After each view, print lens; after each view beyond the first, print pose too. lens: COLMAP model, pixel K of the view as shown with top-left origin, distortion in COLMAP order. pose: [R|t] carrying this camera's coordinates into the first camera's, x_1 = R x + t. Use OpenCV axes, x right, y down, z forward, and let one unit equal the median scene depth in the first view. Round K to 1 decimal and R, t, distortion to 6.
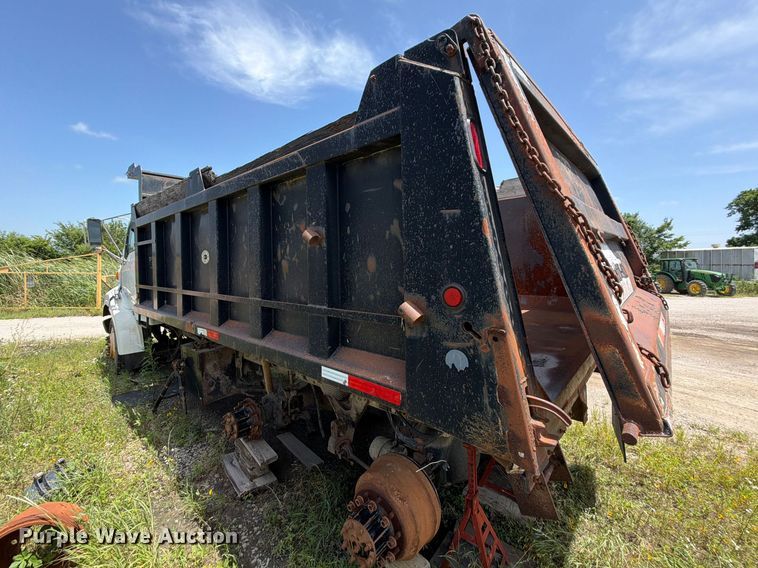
lens RADIAL K [[326.1, 0, 355.0], [0, 326.1, 265.3], [0, 0, 1]] dist [0.001221, -0.000021]
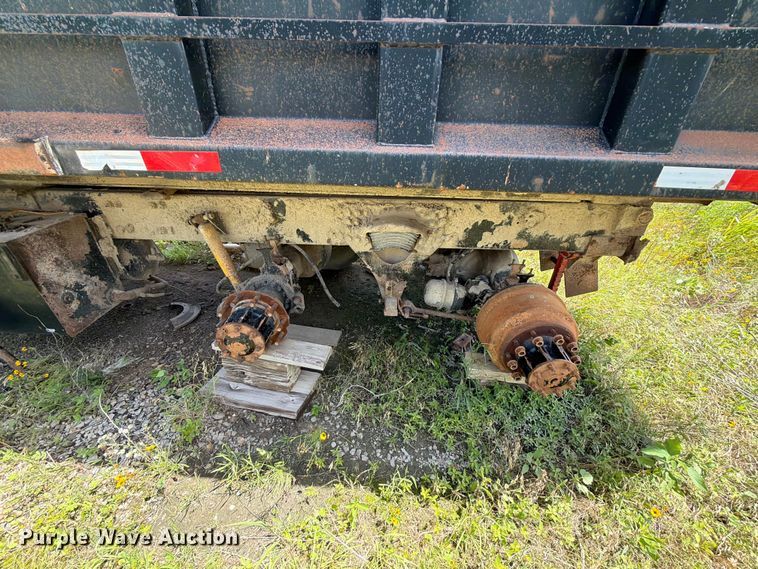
lens RADIAL K [[300.0, 0, 379.0], [0, 300.0, 284.5], [0, 0, 1]] dist [-0.000805, -0.000048]
pose [[0.749079, -0.291948, 0.594682, -0.644887], [-0.033859, 0.879614, 0.474481, 0.211227], [-0.661615, -0.375559, 0.649016, 0.741070]]
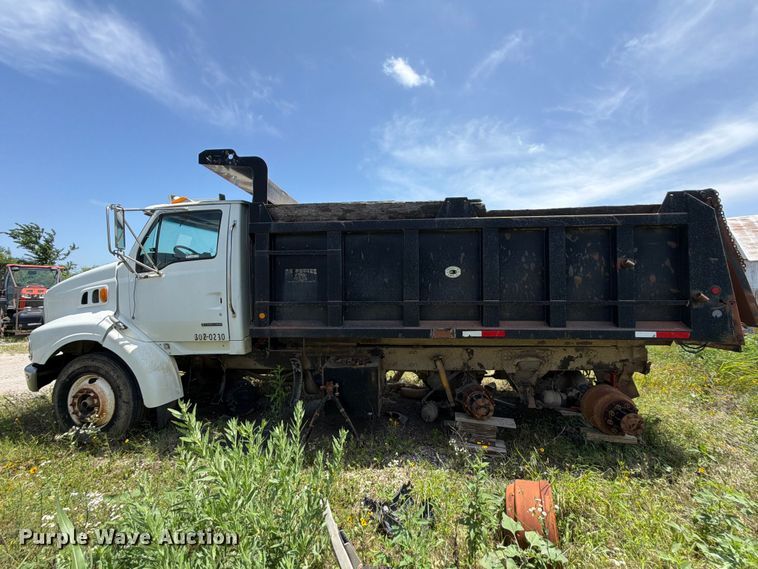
lens RADIAL K [[303.6, 0, 379.0], [0, 303.6, 284.5], [0, 0, 1]] dist [0.000719, -0.000274]
pose [[0.768378, 0.027170, 0.639419, -1.931441], [-0.005317, 0.999335, -0.036074, 0.085519], [-0.639974, 0.024318, 0.768012, 0.475727]]
